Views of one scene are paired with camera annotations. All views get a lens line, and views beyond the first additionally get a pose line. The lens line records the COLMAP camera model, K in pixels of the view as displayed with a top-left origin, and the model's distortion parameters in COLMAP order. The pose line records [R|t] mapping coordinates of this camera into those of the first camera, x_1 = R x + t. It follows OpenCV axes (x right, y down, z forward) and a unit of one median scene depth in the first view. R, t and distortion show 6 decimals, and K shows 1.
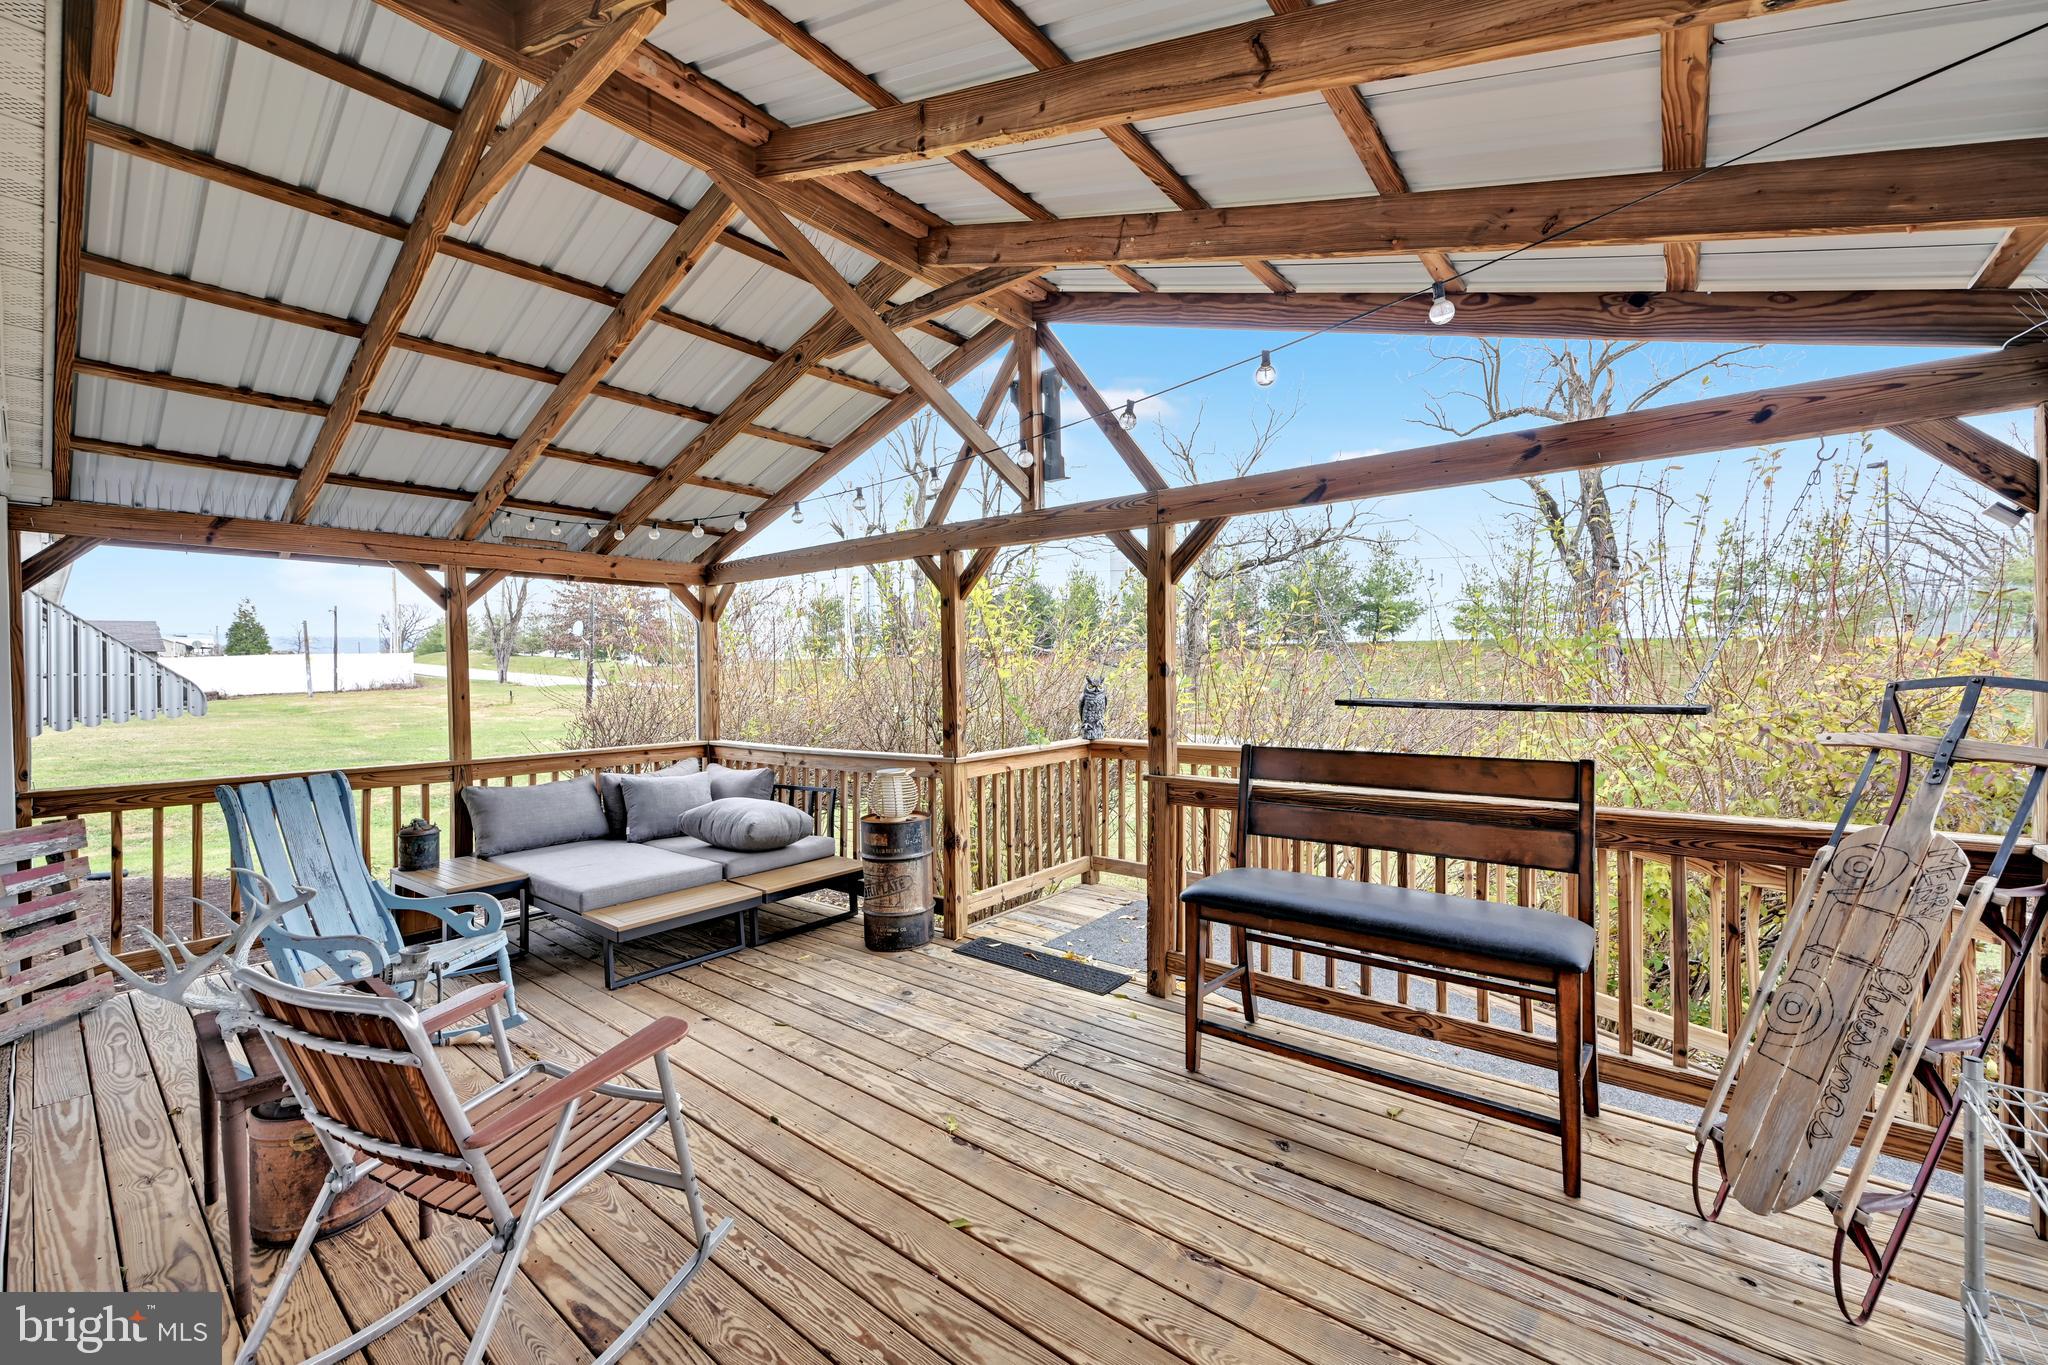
lens RADIAL K [[810.5, 0, 1019.2], [0, 810.5, 674.5], [0, 0, 1]] dist [-0.001070, -0.000140]
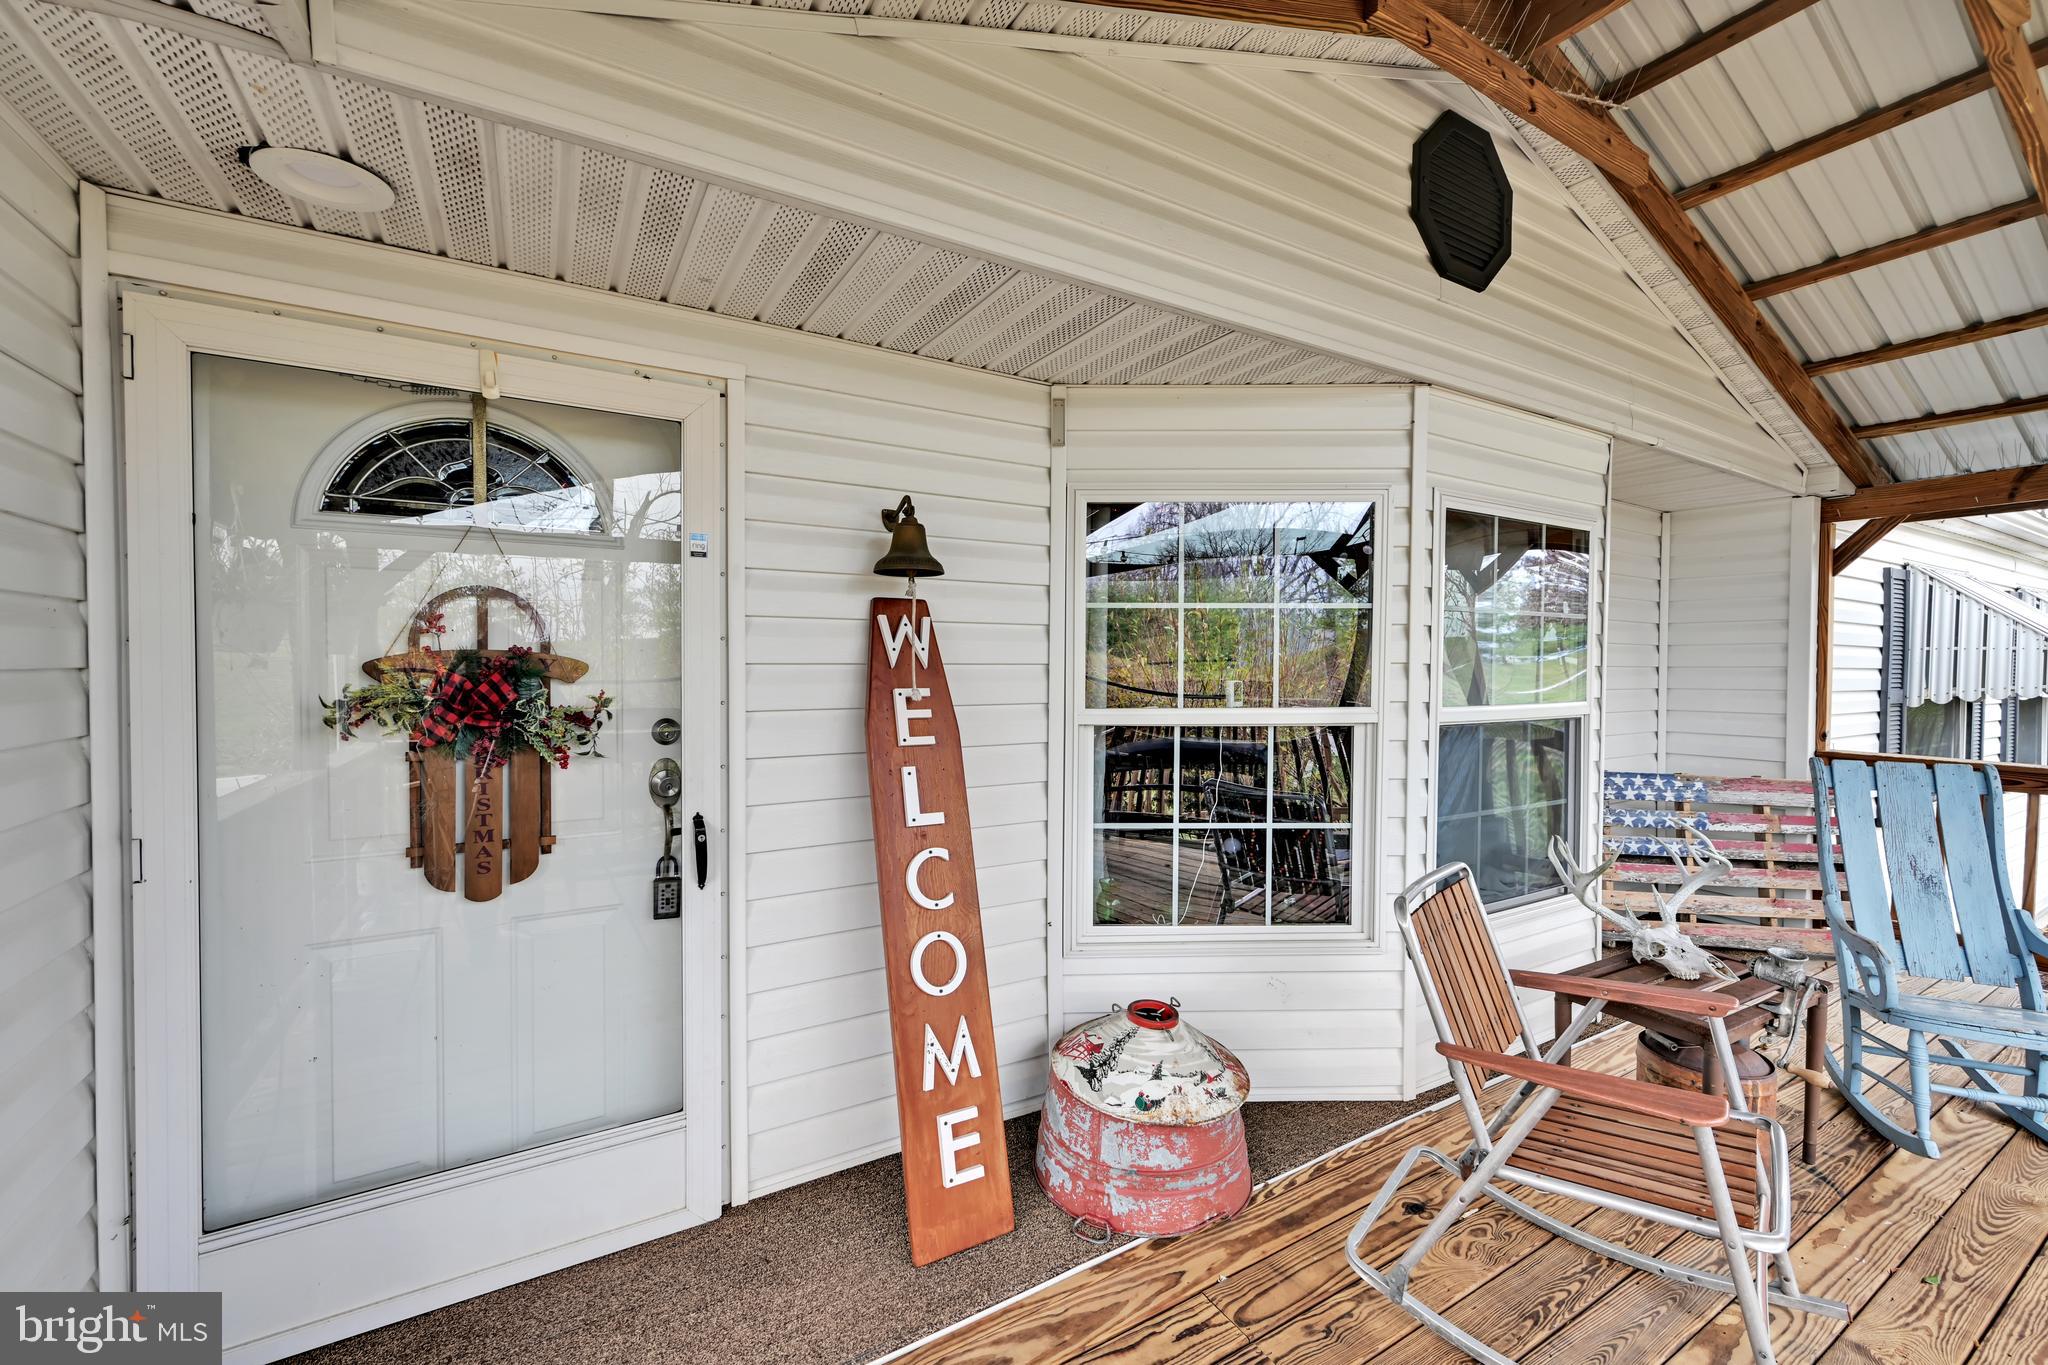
lens RADIAL K [[810.5, 0, 1014.7], [0, 810.5, 677.6], [0, 0, 1]] dist [-0.001070, -0.000140]
pose [[-0.348563, 0.032702, -0.936715, 0.284386], [0.001716, 0.999412, 0.034252, 0.000301], [0.937284, 0.010331, -0.348414, 0.374276]]
